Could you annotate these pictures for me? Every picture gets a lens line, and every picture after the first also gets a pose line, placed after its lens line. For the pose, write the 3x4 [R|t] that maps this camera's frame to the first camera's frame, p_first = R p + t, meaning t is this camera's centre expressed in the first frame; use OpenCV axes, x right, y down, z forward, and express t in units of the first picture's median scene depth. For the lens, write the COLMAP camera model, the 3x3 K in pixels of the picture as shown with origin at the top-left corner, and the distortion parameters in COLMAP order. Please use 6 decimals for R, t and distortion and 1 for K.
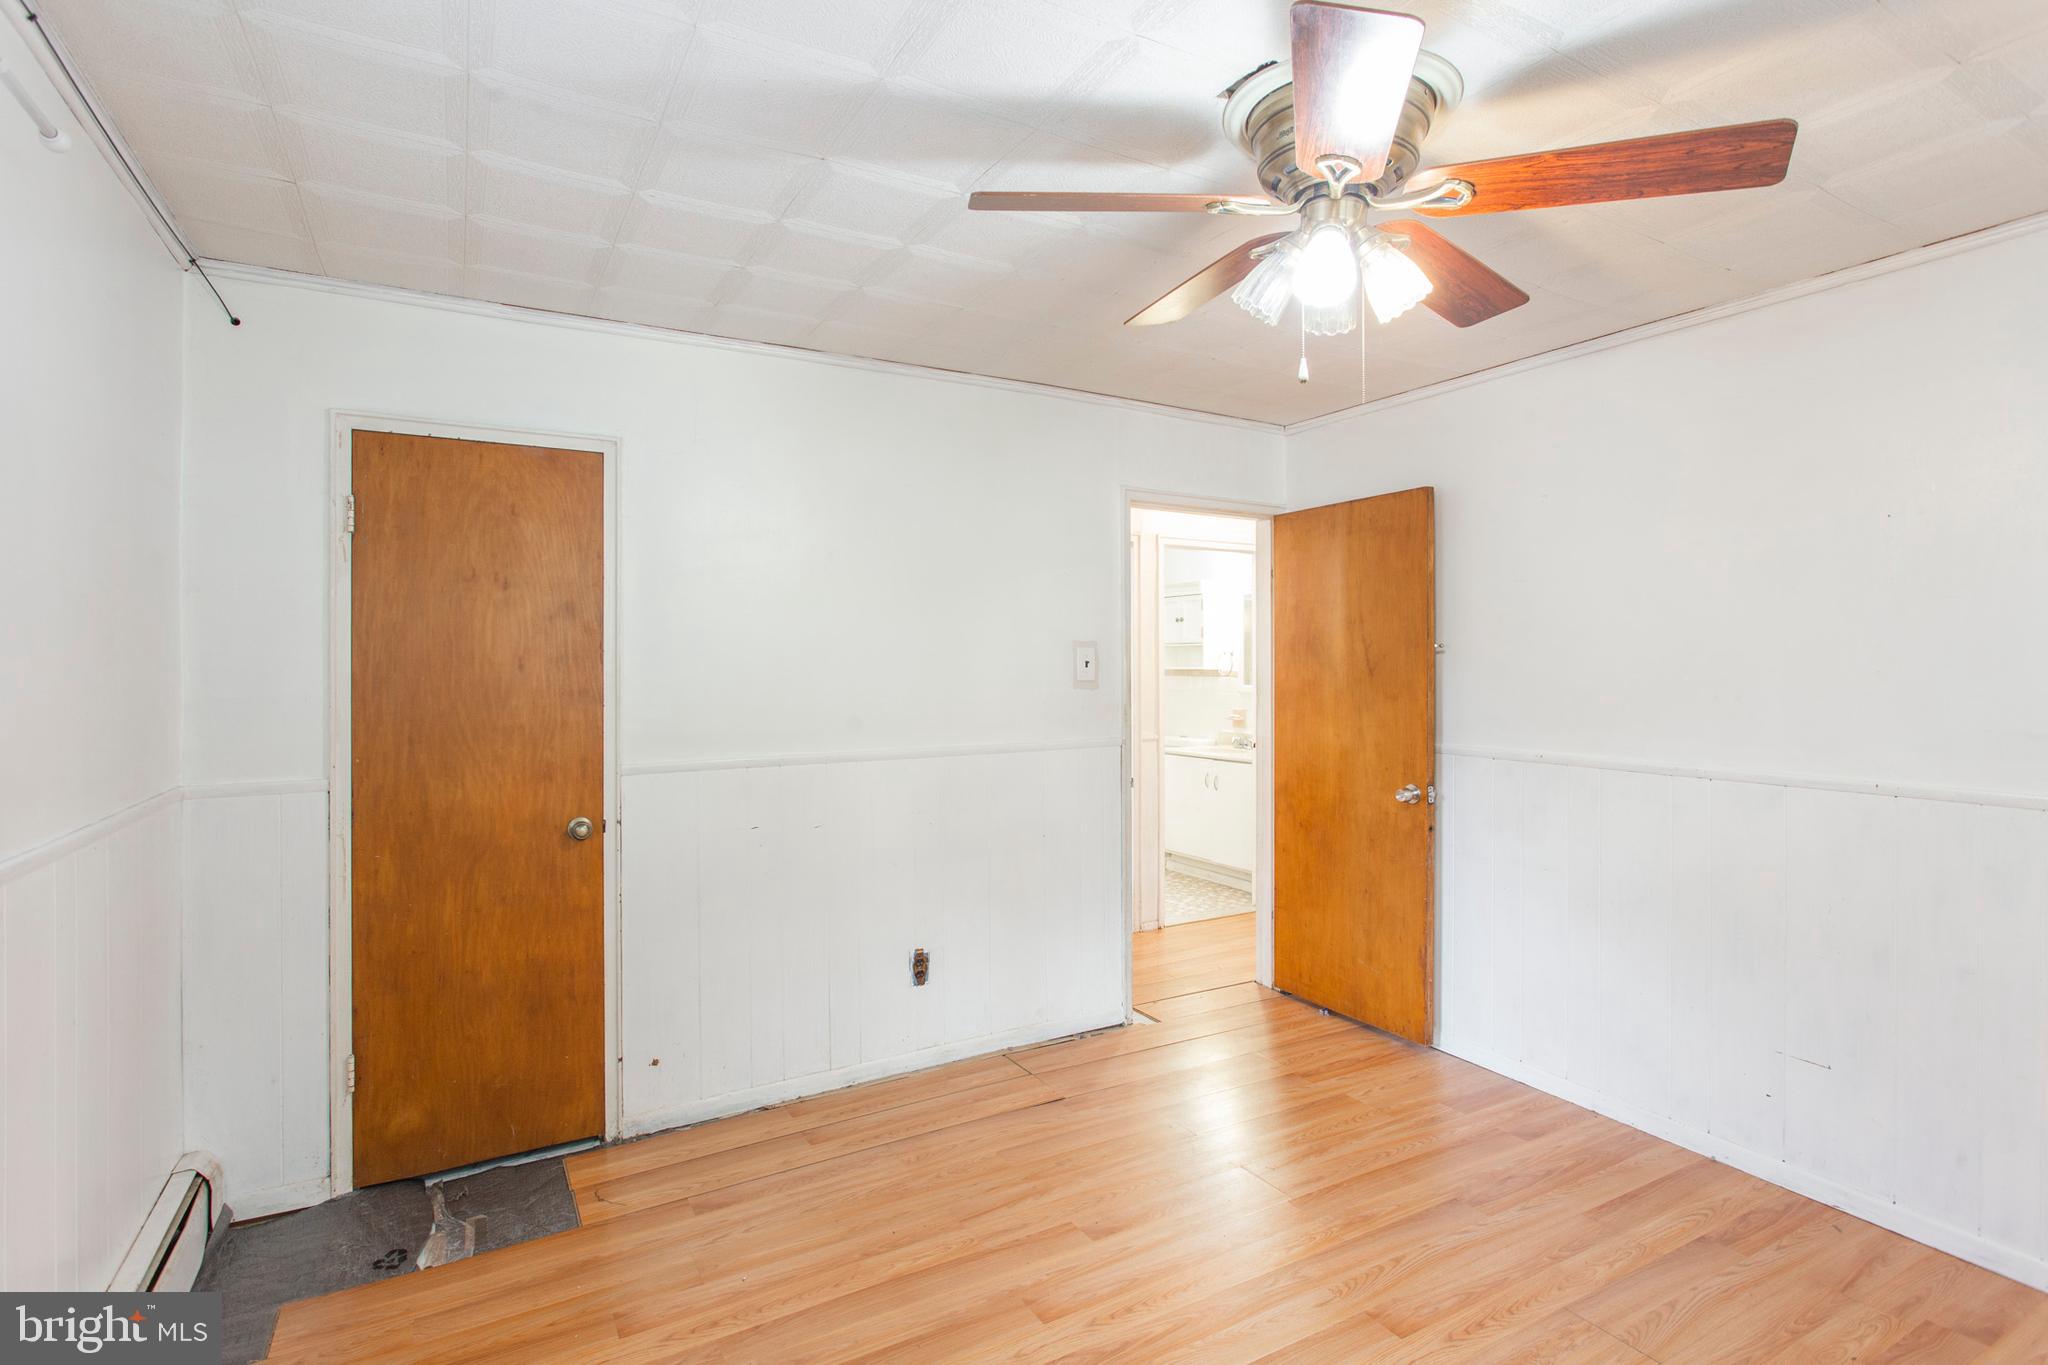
lens RADIAL K [[994.0, 0, 1016.4], [0, 994.0, 670.5], [0, 0, 1]] dist [-0.006452, 0.001394]
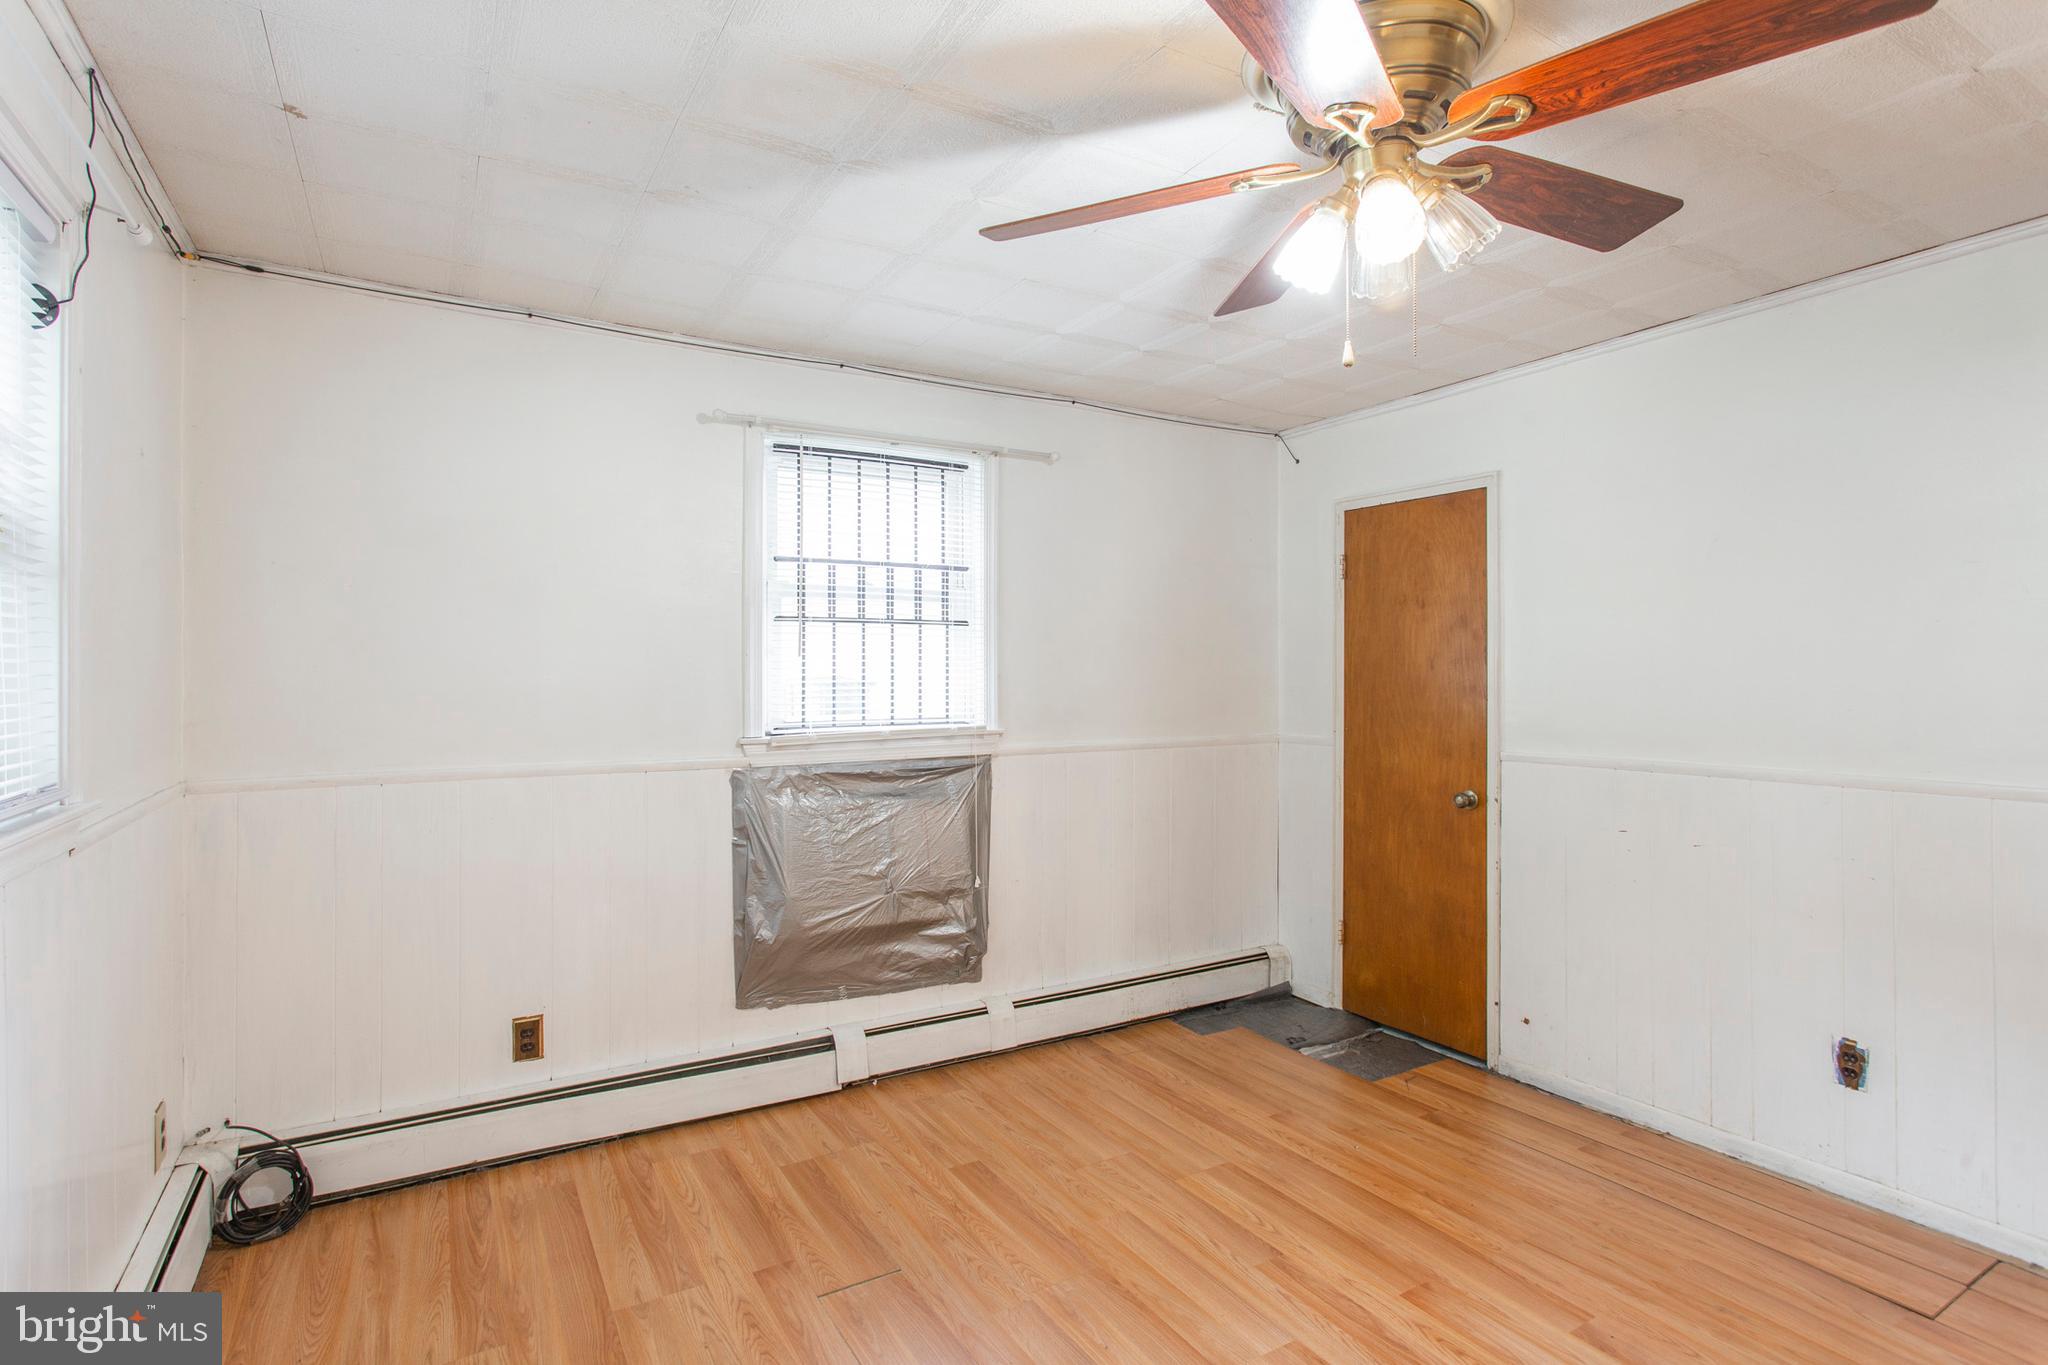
lens RADIAL K [[994.0, 0, 1015.4], [0, 994.0, 677.0], [0, 0, 1]] dist [-0.006452, 0.001394]
pose [[0.026345, 0.010252, -0.999600, 0.775041], [-0.005995, 0.999931, 0.010098, -0.000451], [0.999635, 0.005727, 0.026405, 0.414890]]
